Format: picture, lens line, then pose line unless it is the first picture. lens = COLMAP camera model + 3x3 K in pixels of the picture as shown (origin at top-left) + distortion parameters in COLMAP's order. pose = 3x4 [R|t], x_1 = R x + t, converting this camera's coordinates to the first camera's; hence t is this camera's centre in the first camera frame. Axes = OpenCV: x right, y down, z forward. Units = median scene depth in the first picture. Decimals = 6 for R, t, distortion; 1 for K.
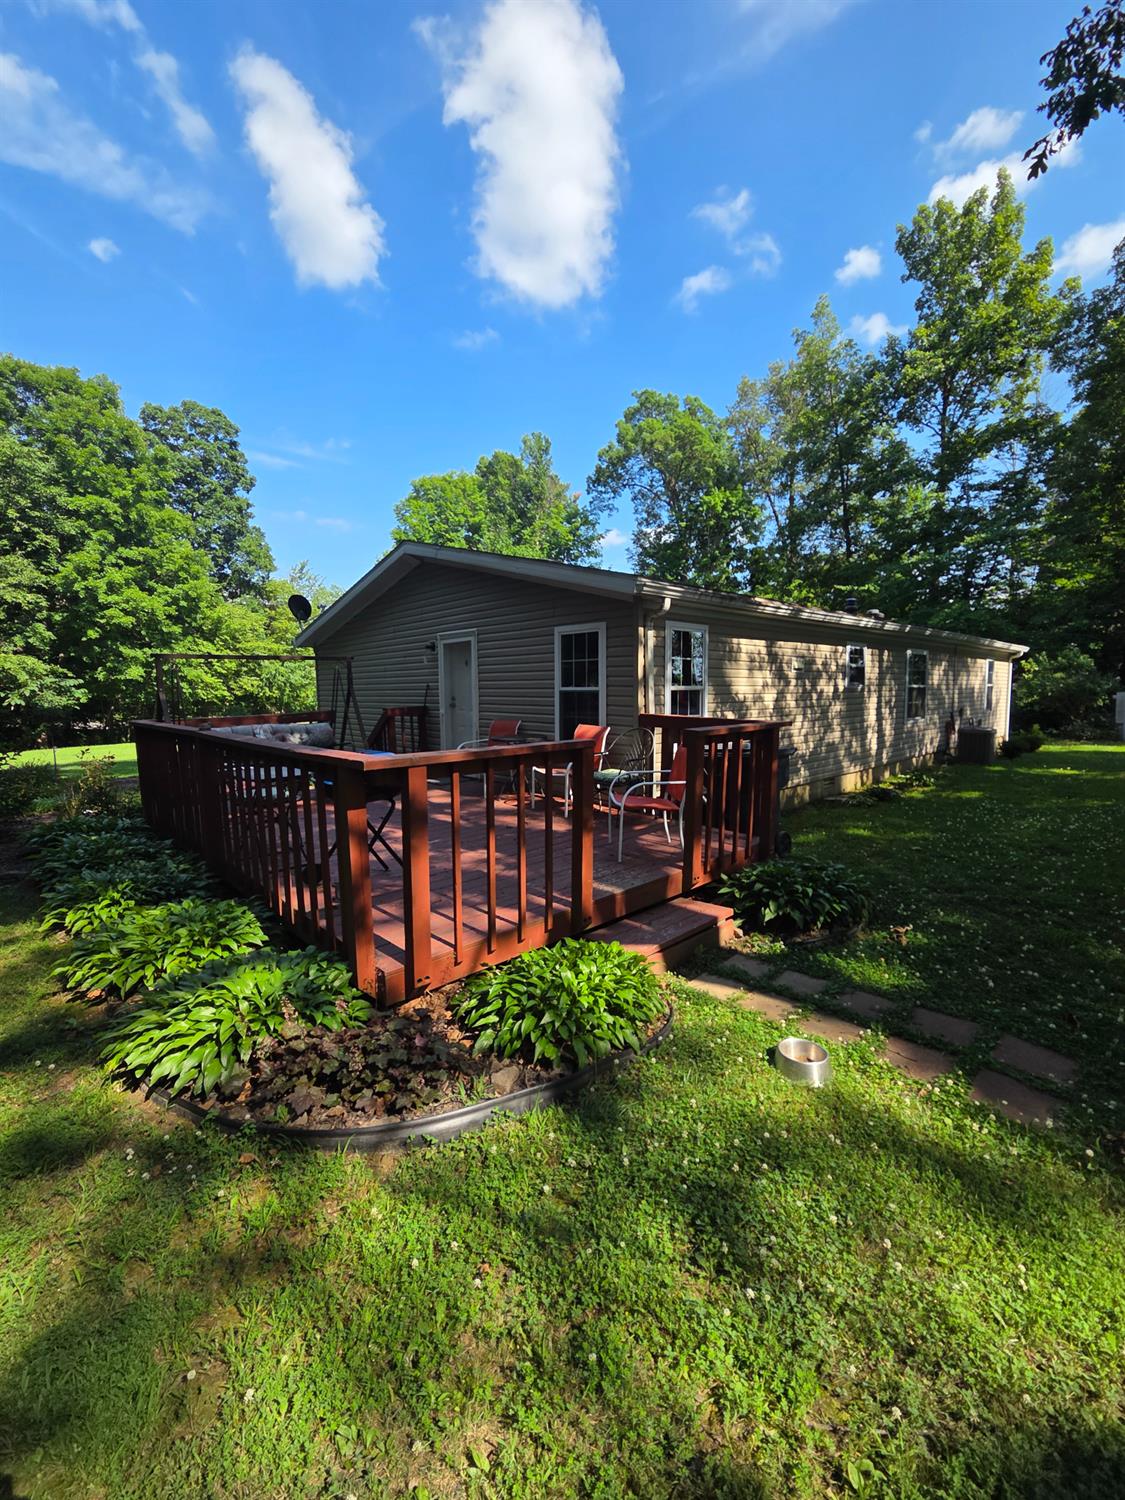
lens RADIAL K [[612.4, 0, 562.5], [0, 612.4, 750.0], [0, 0, 1]] dist [-0.001462, -0.009548]
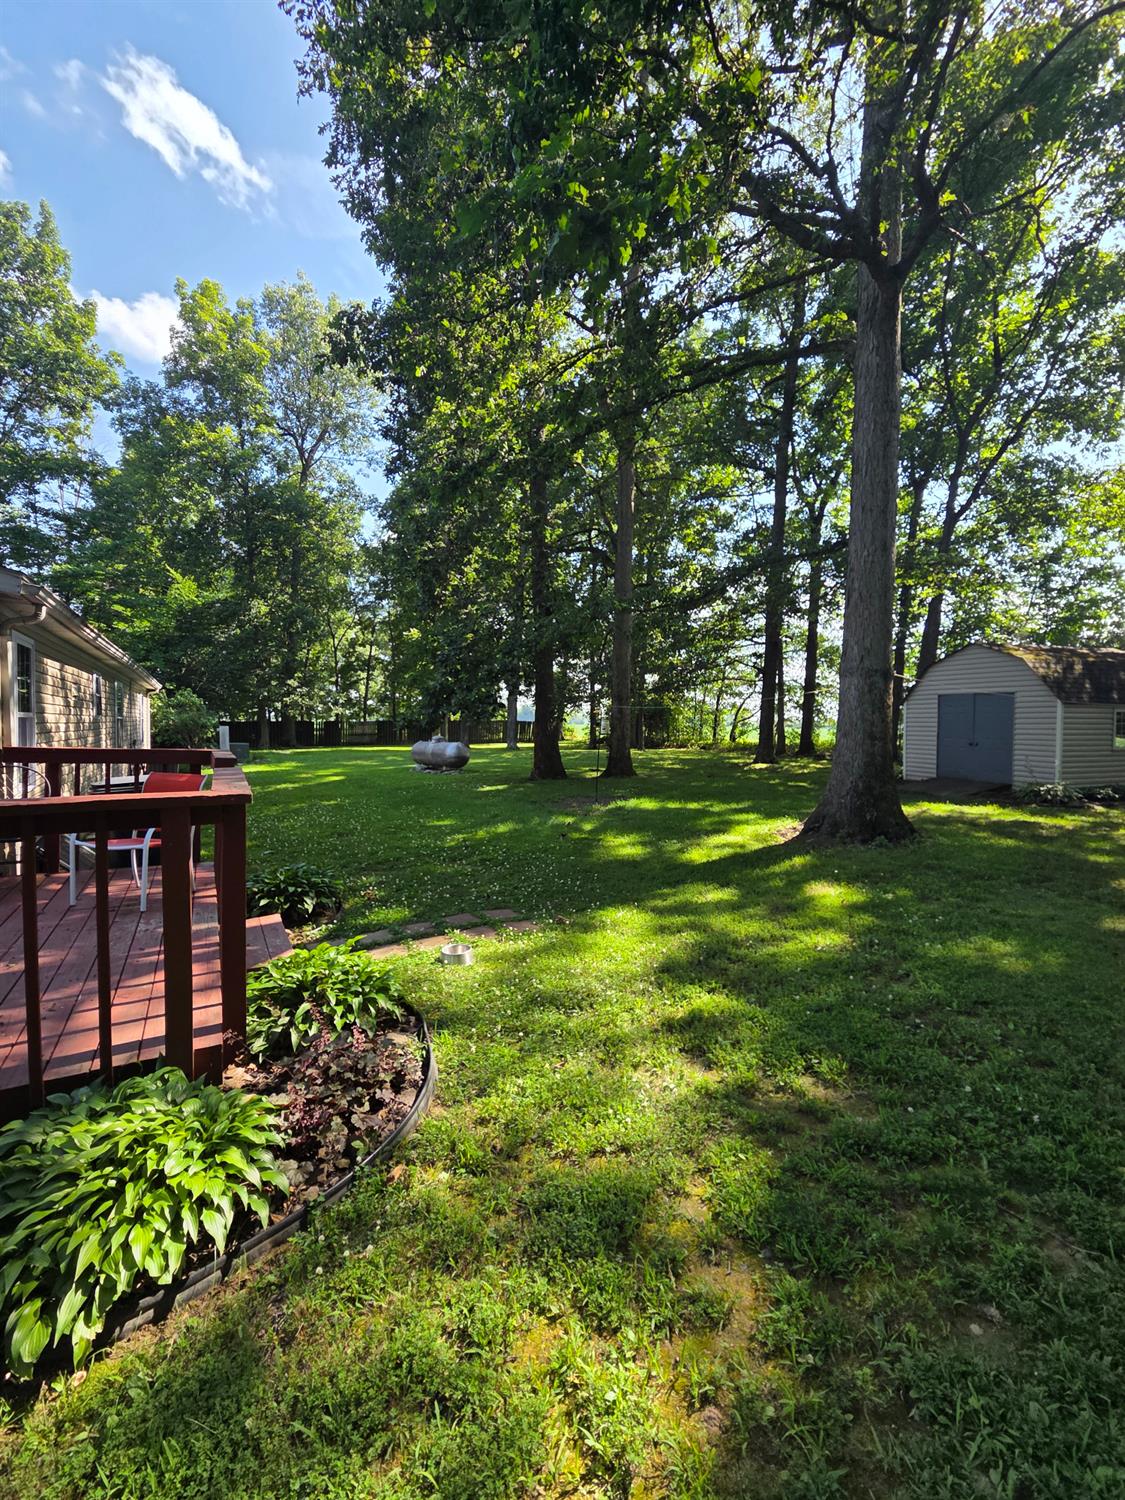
lens RADIAL K [[612.4, 0, 562.5], [0, 612.4, 750.0], [0, 0, 1]] dist [-0.001462, -0.009548]
pose [[0.221486, -0.025306, 0.974835, -0.384748], [0.079554, 0.996800, 0.007802, -0.003380], [-0.971913, 0.075824, 0.222790, 0.119174]]
